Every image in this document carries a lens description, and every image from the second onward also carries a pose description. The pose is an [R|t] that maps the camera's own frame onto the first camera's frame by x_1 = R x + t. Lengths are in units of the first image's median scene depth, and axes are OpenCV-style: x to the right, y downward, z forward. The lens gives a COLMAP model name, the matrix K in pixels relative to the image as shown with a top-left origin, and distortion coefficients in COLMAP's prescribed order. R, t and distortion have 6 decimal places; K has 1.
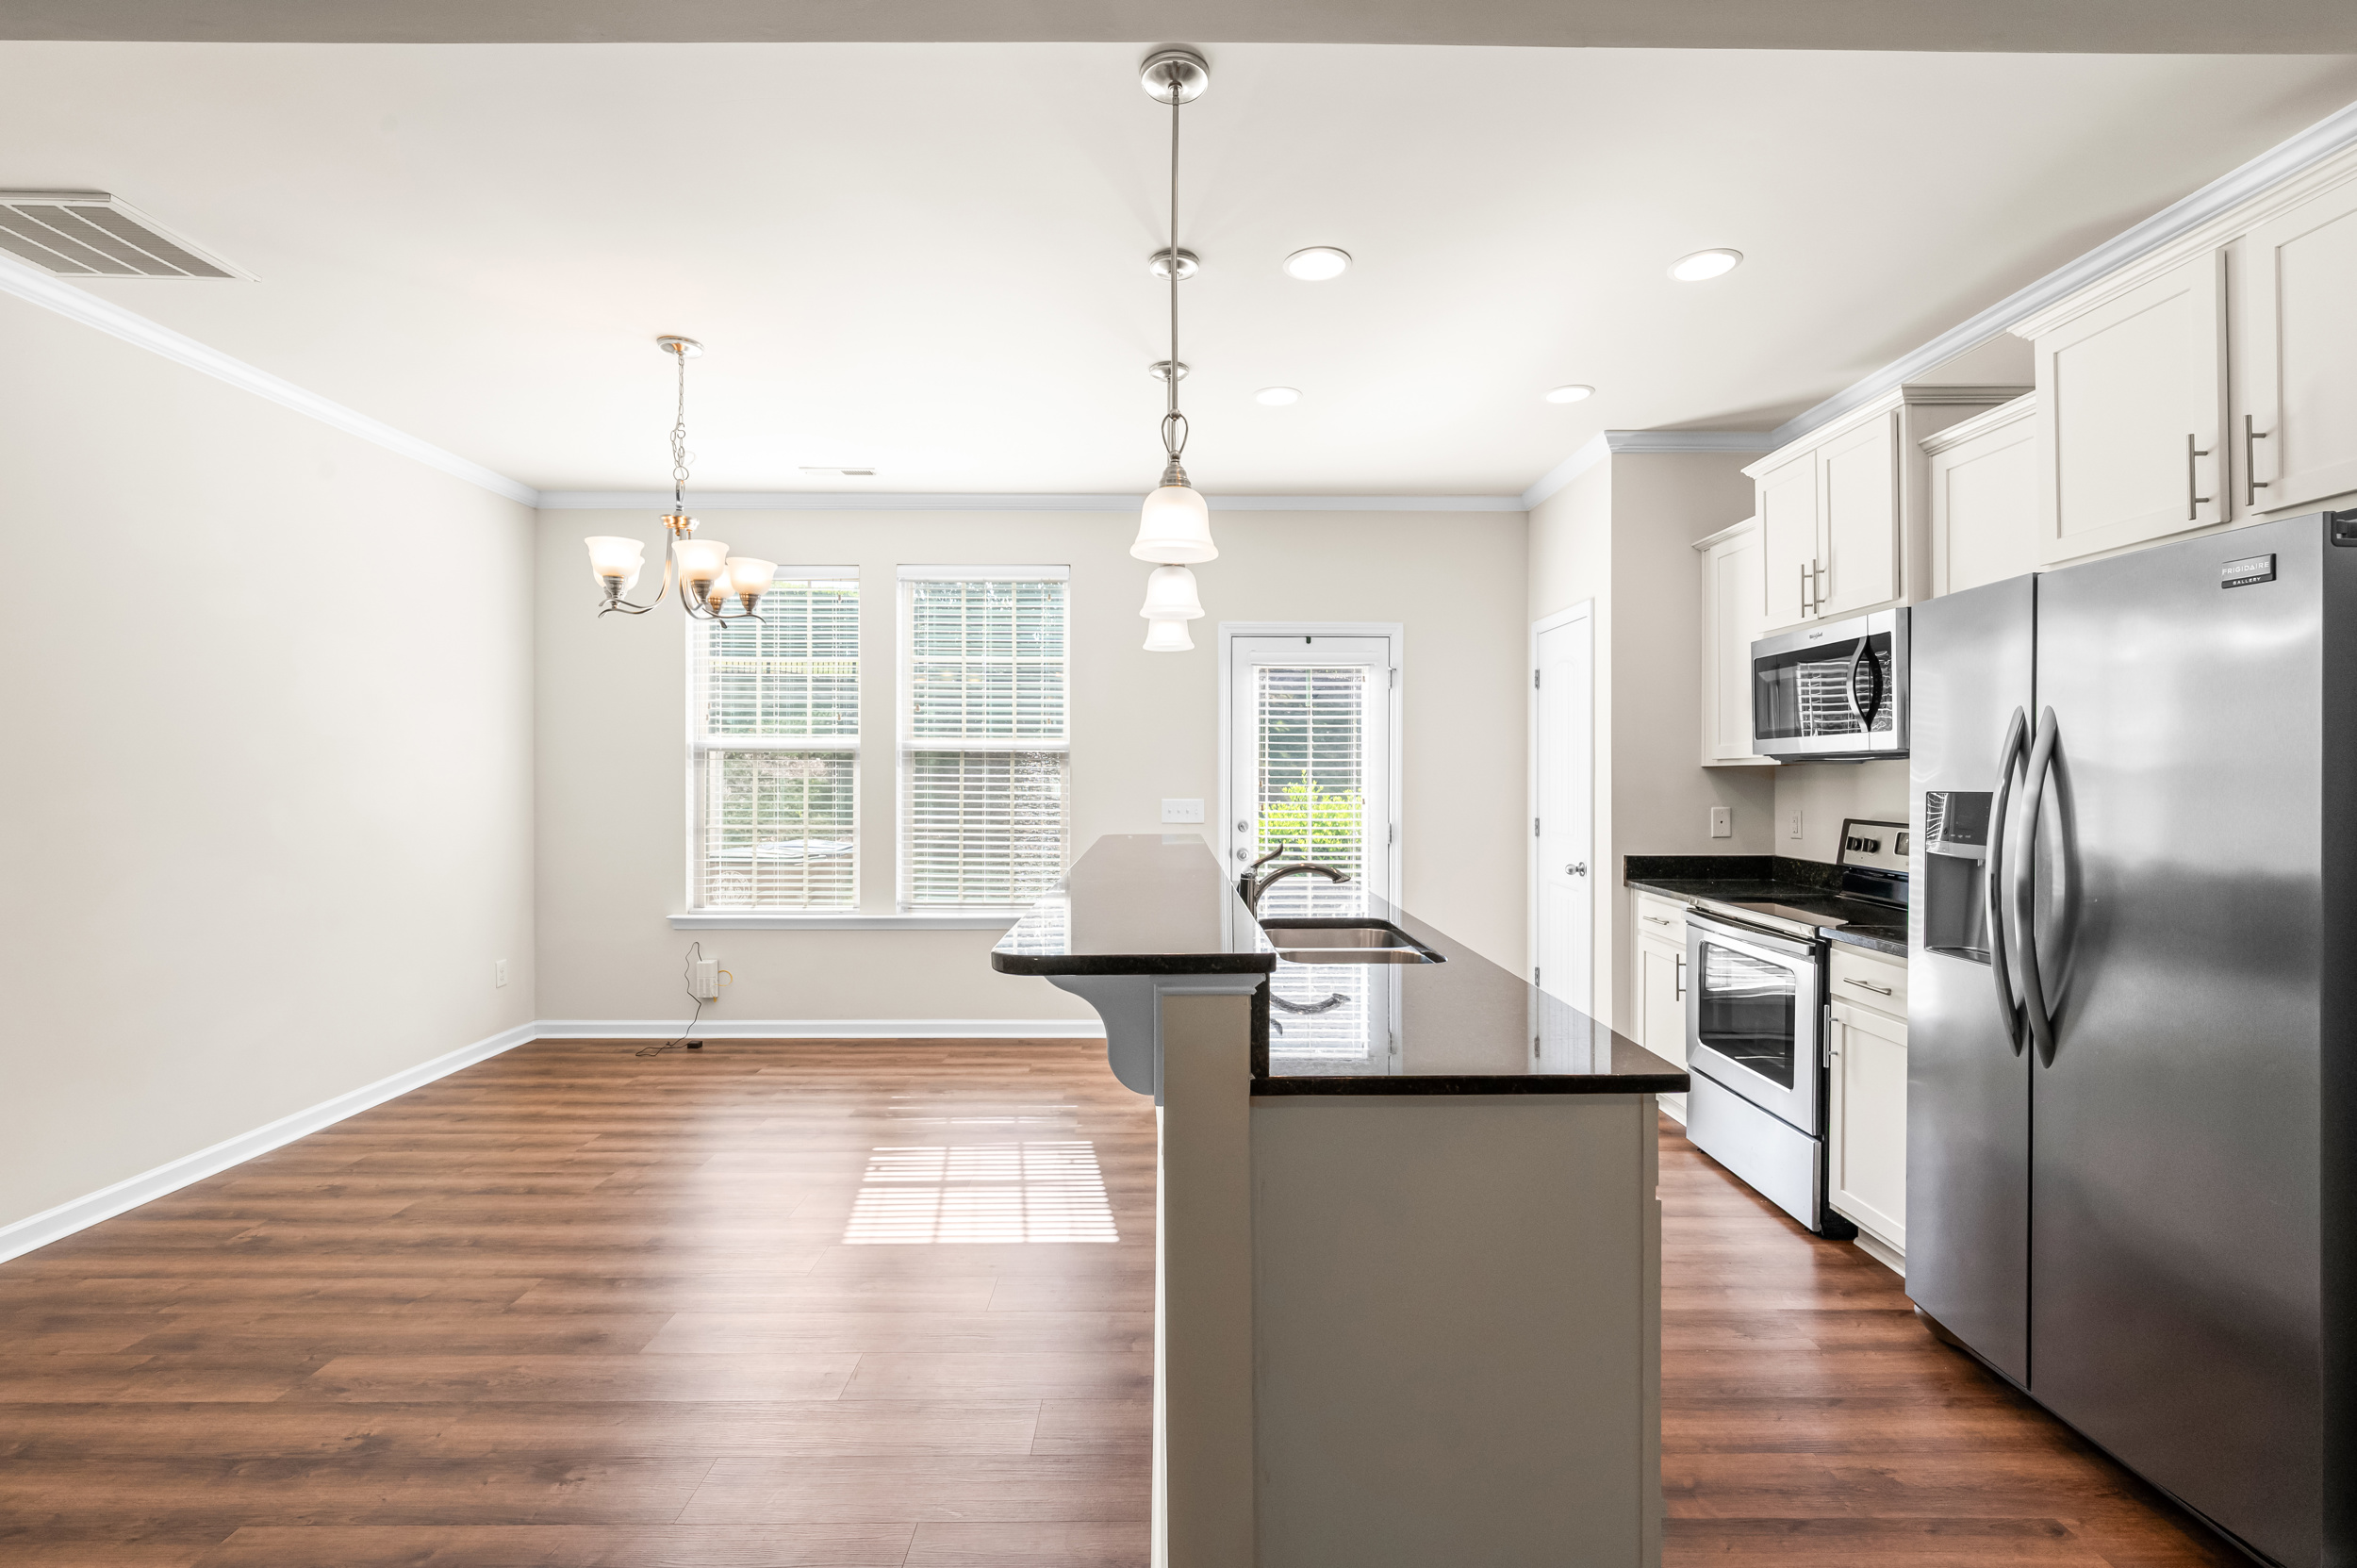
lens RADIAL K [[1034.4, 0, 1184.4], [0, 1034.4, 777.6], [0, 0, 1]] dist [-0.000896, -0.000960]
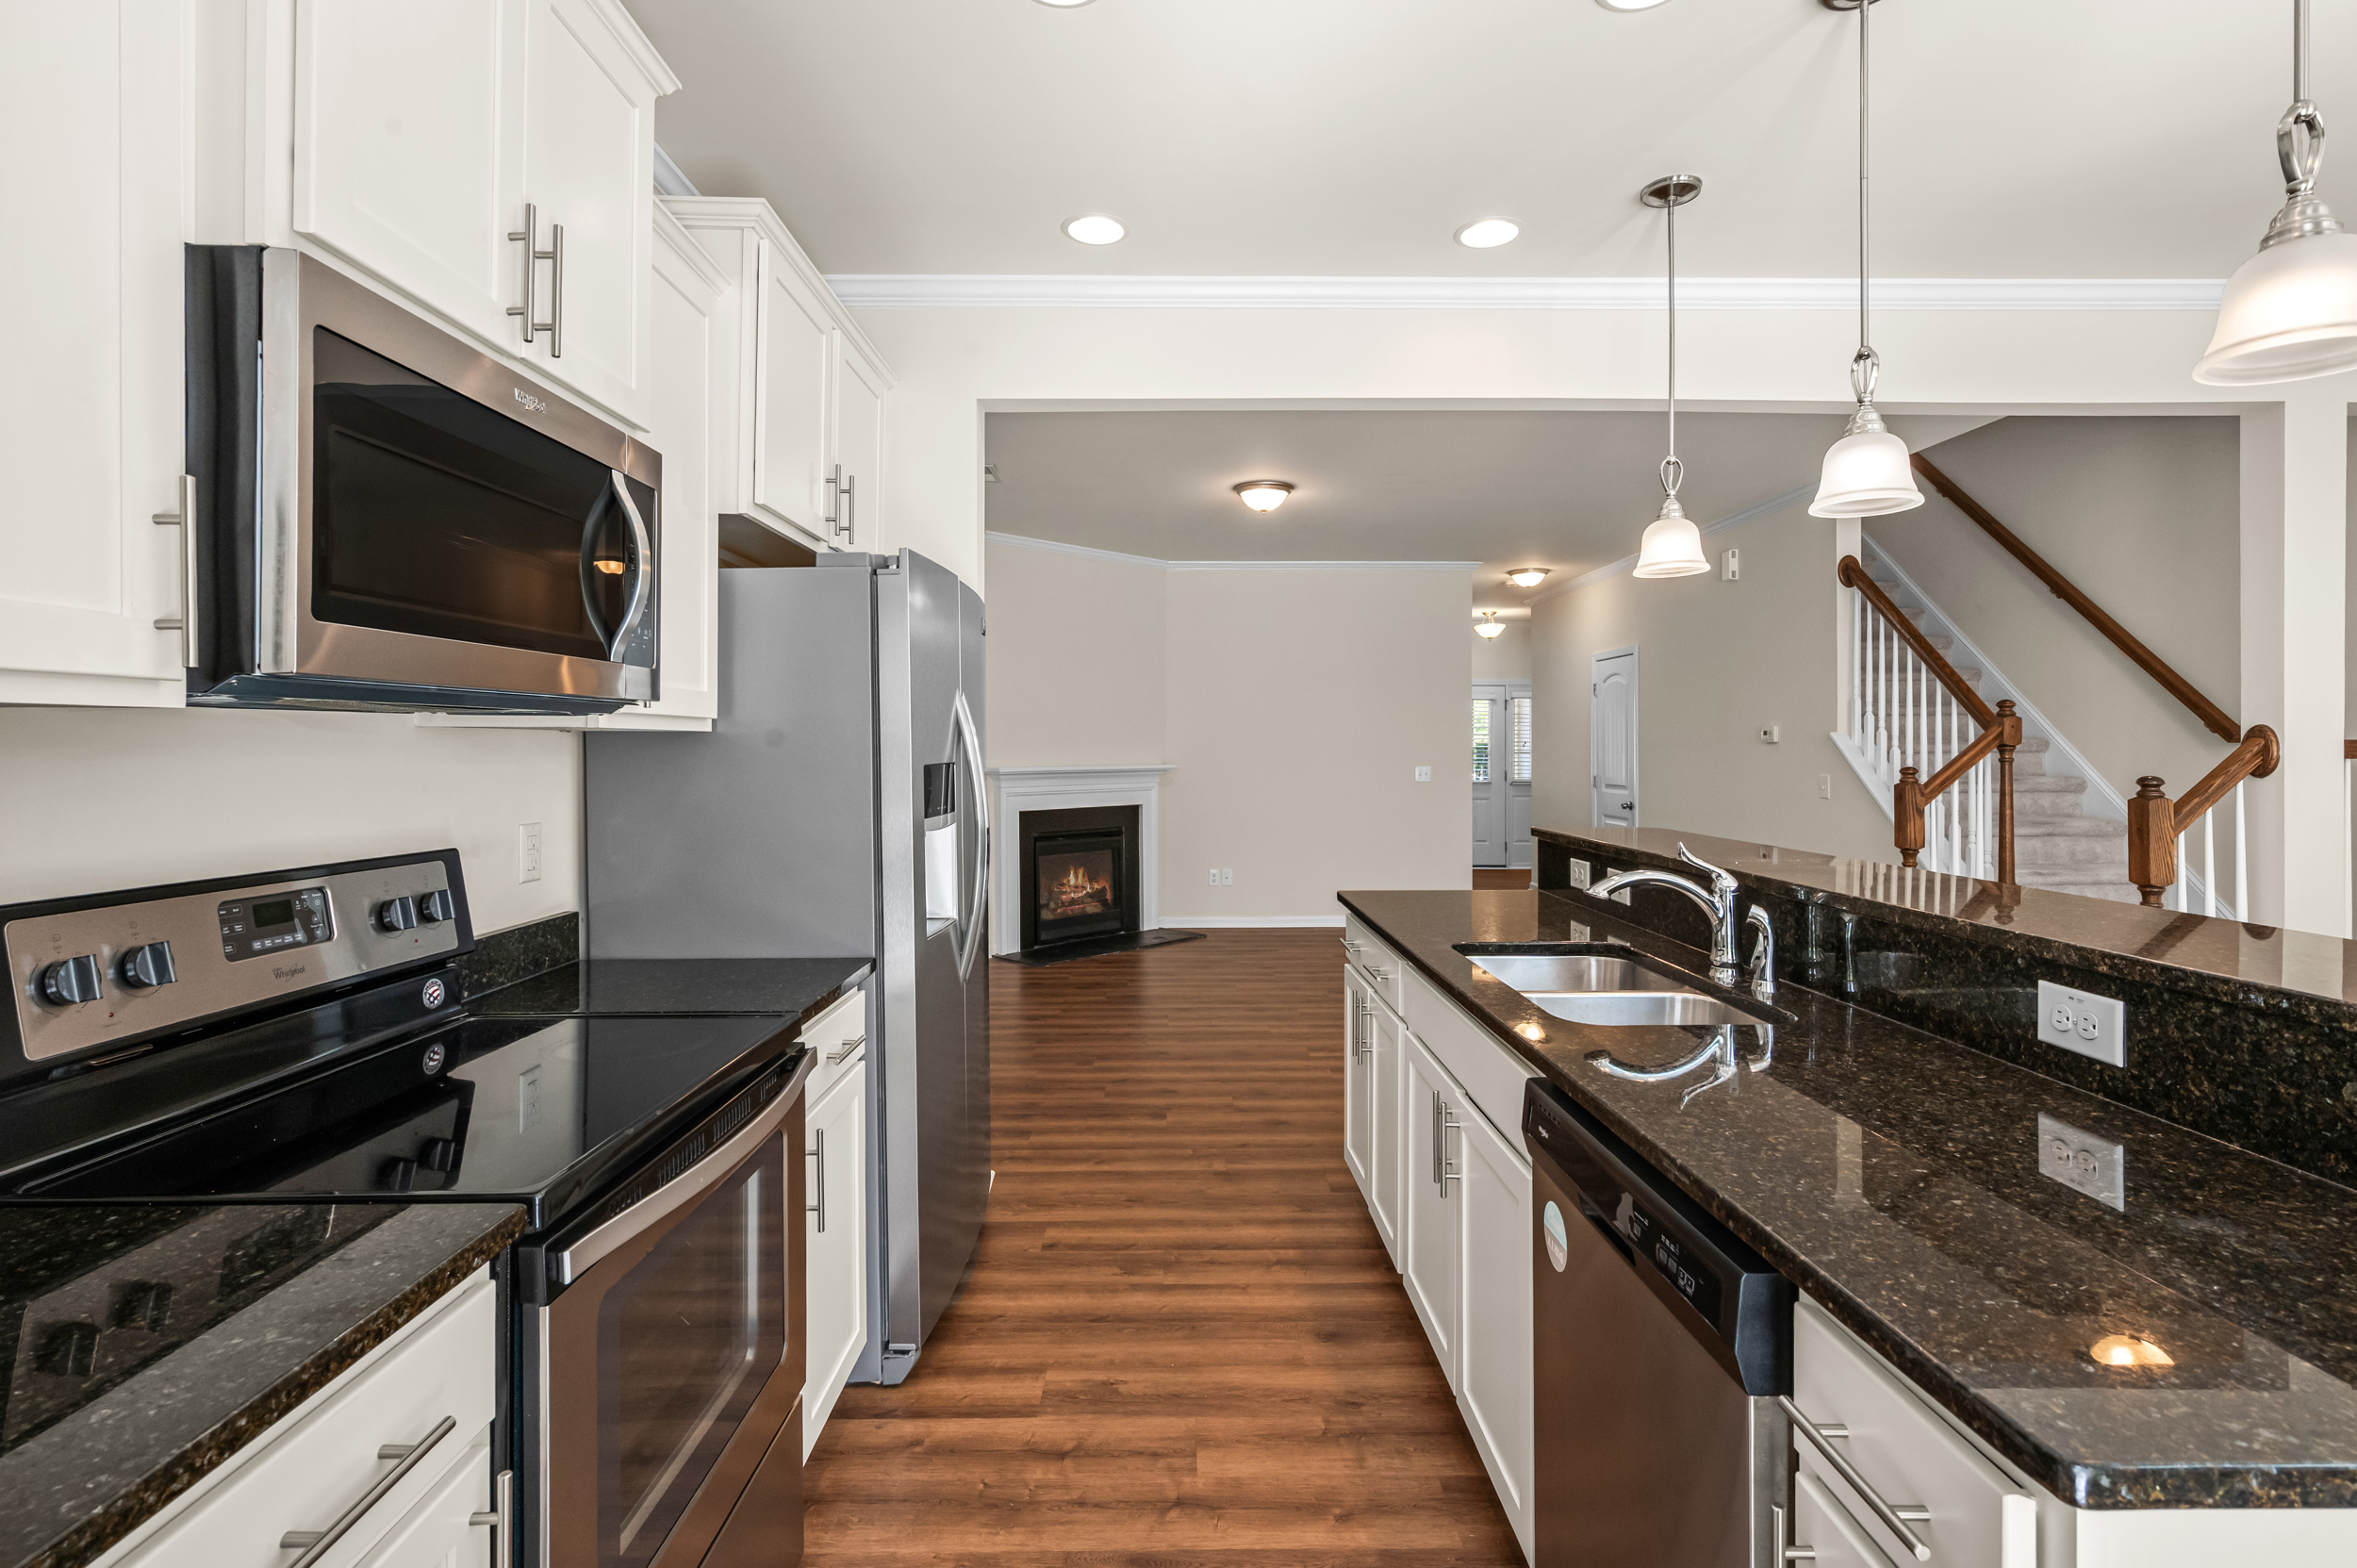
lens RADIAL K [[1095.6, 0, 1180.9], [0, 1095.6, 749.6], [0, 0, 1]] dist [0.001899, 0.000655]
pose [[-0.999995, -0.001017, 0.003017, 0.326165], [-0.000997, 0.999976, 0.006862, -0.005154], [-0.003024, 0.006859, -0.999972, 1.308792]]
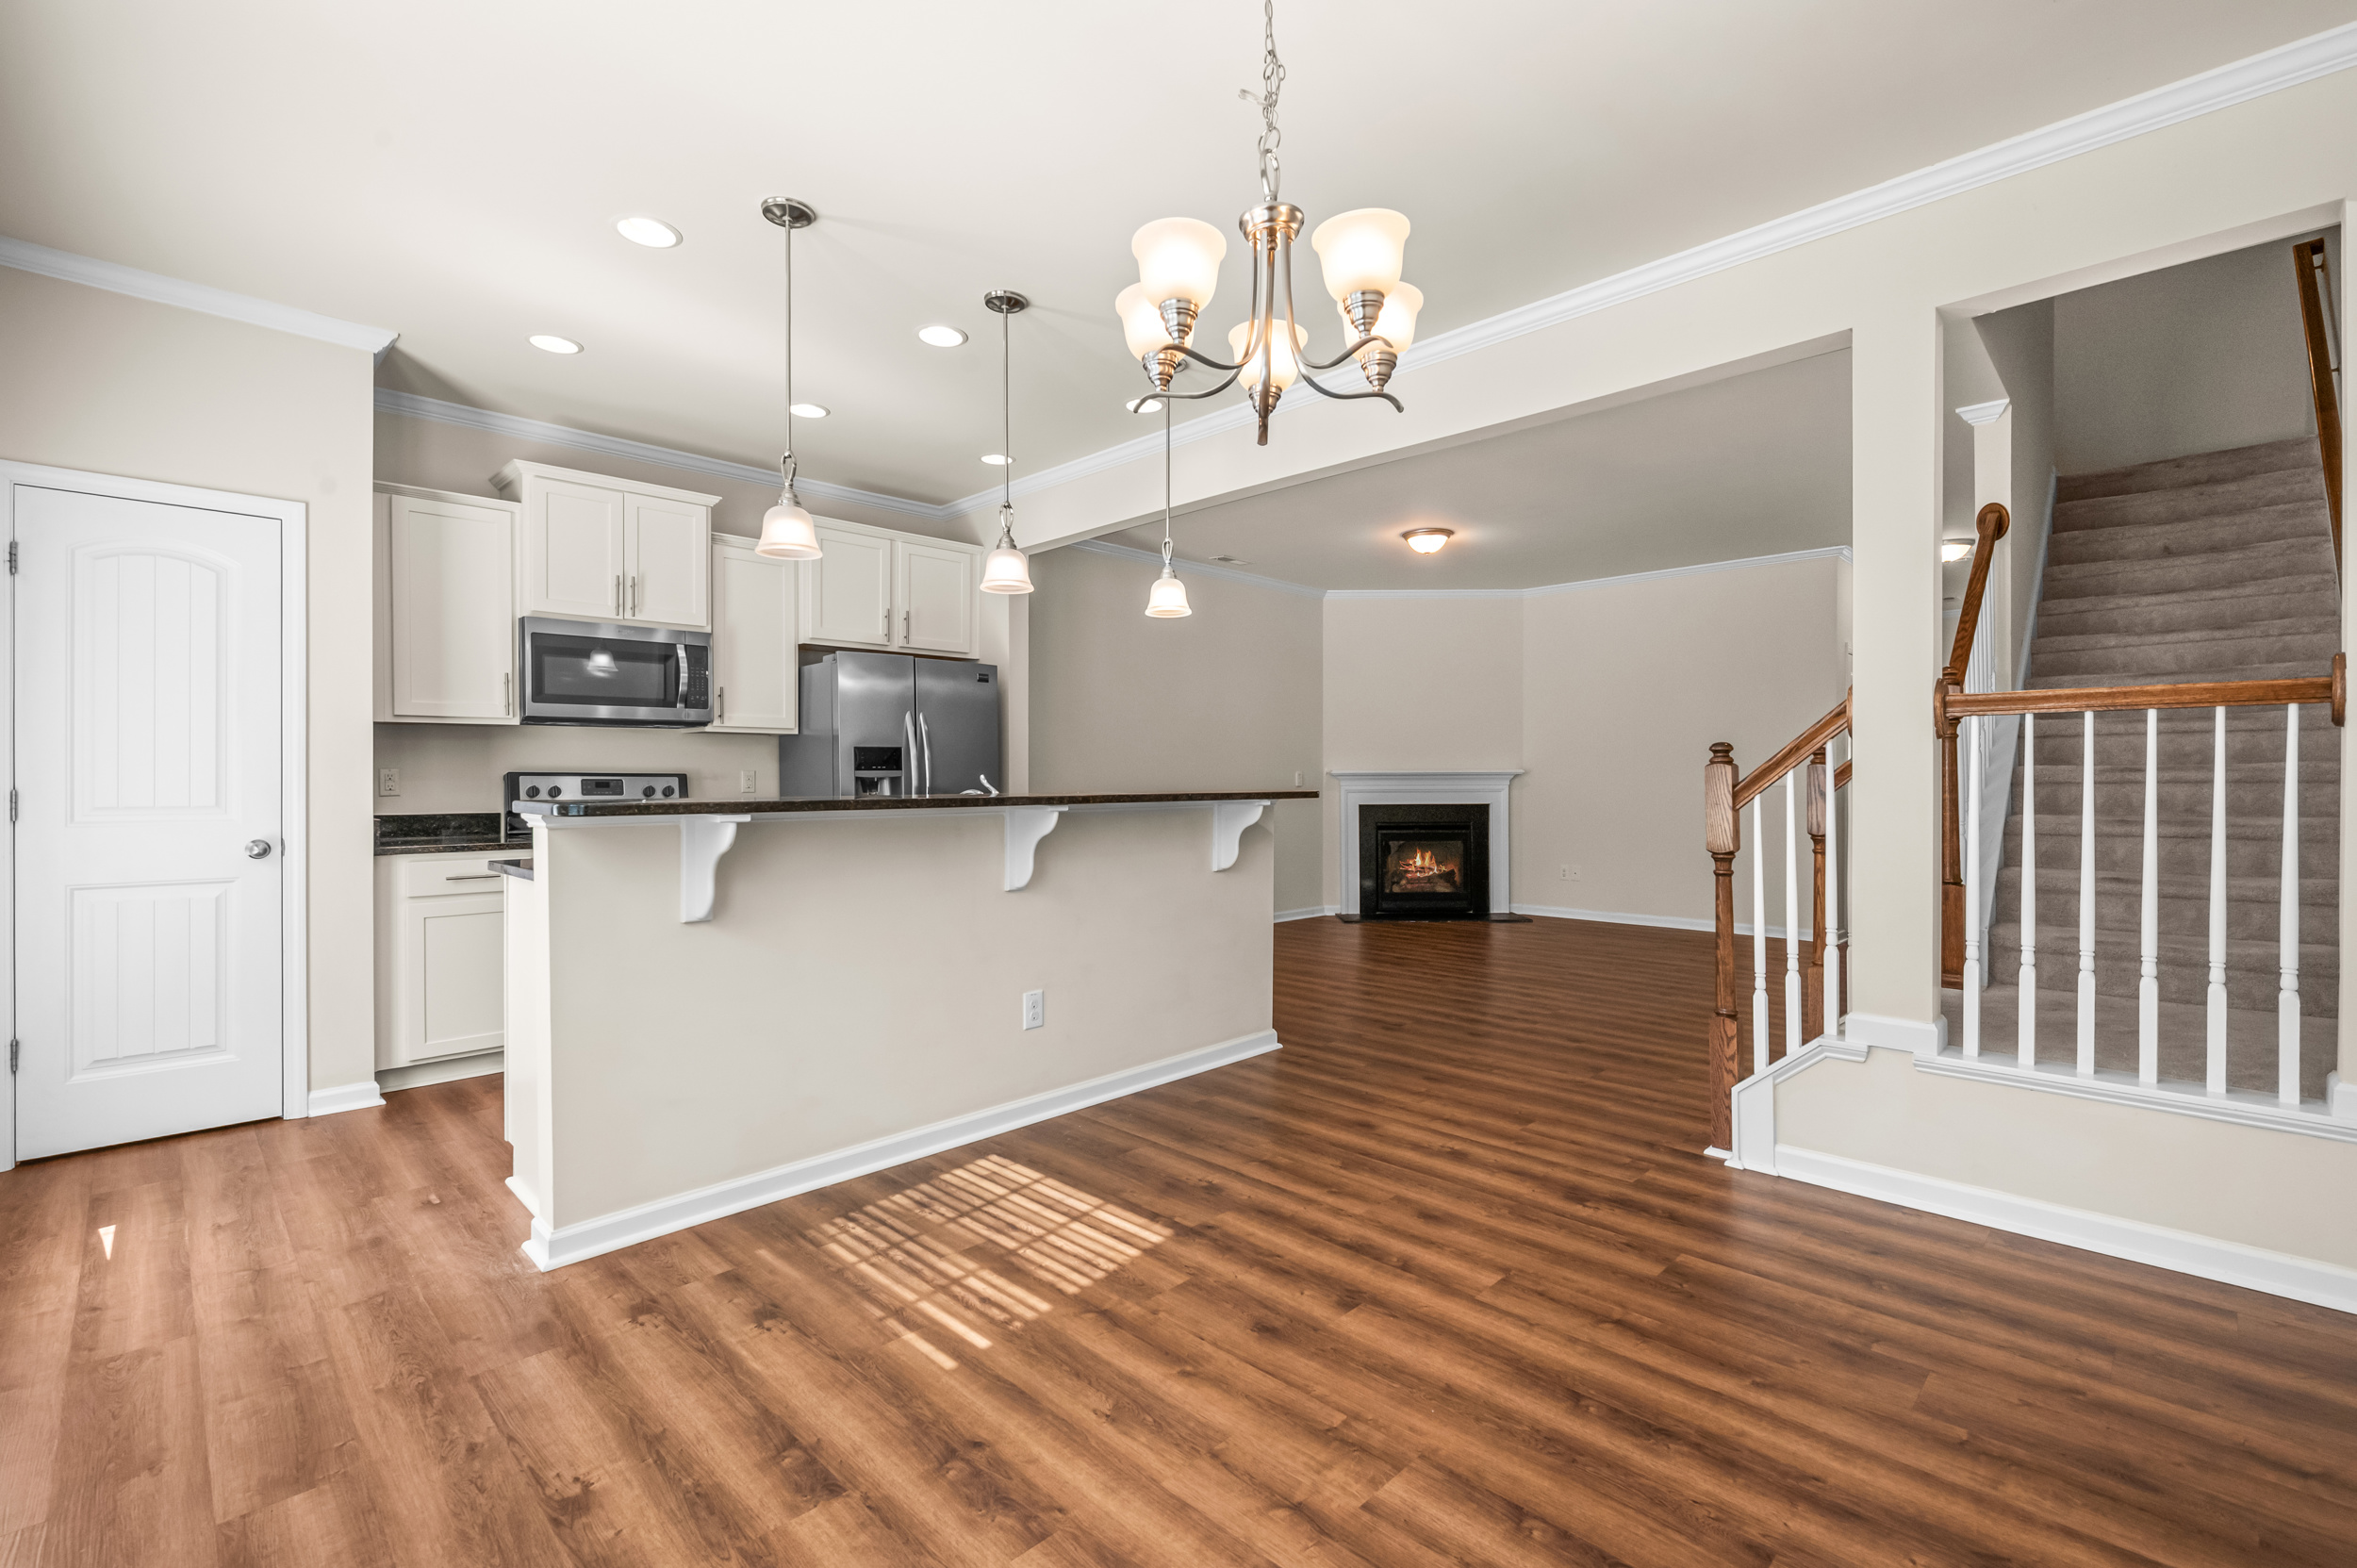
lens RADIAL K [[1034.4, 0, 1182.7], [0, 1034.4, 787.2], [0, 0, 1]] dist [-0.000896, -0.000960]
pose [[-0.702342, -0.006528, 0.711809, -0.783760], [0.004558, 0.999896, 0.013668, 0.045283], [-0.711825, 0.012844, -0.702240, 1.311677]]
